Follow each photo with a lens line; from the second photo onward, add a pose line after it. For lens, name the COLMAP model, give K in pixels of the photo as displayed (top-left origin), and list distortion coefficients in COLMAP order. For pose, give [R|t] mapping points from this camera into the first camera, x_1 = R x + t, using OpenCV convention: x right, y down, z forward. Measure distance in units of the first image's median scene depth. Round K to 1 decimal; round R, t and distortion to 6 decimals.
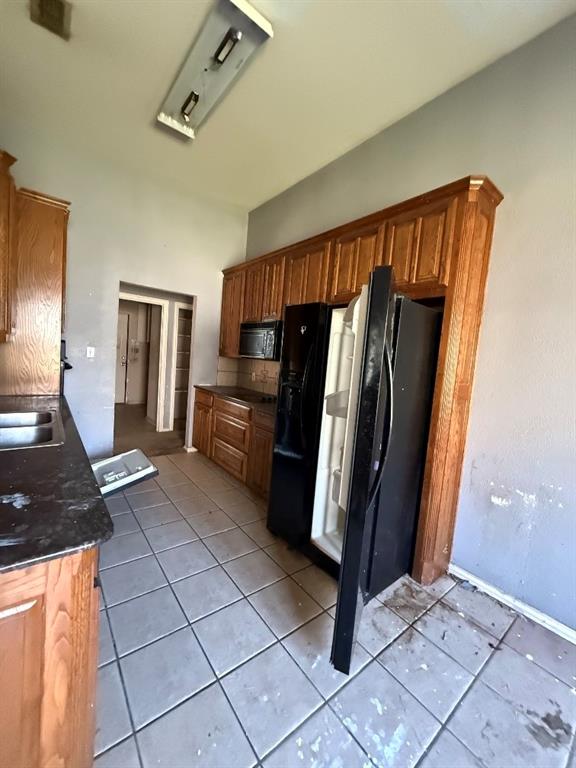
lens RADIAL K [[306.0, 0, 287.7], [0, 306.0, 381.6], [0, 0, 1]] dist [-0.000059, -0.000312]
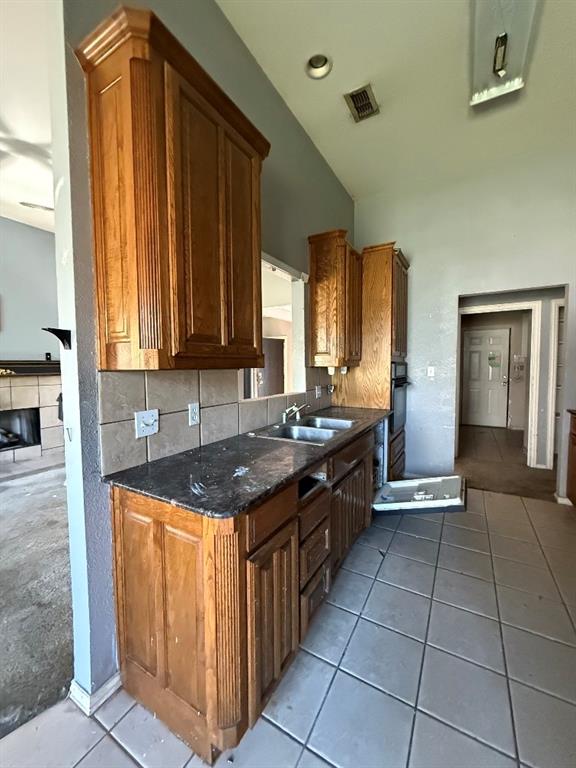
lens RADIAL K [[306.0, 0, 287.7], [0, 306.0, 381.6], [0, 0, 1]] dist [-0.000059, -0.000312]
pose [[0.365310, -0.034981, -0.930228, 0.181934], [-0.034411, 0.998103, -0.051047, 0.010733], [0.930250, 0.050658, 0.363414, 0.220184]]
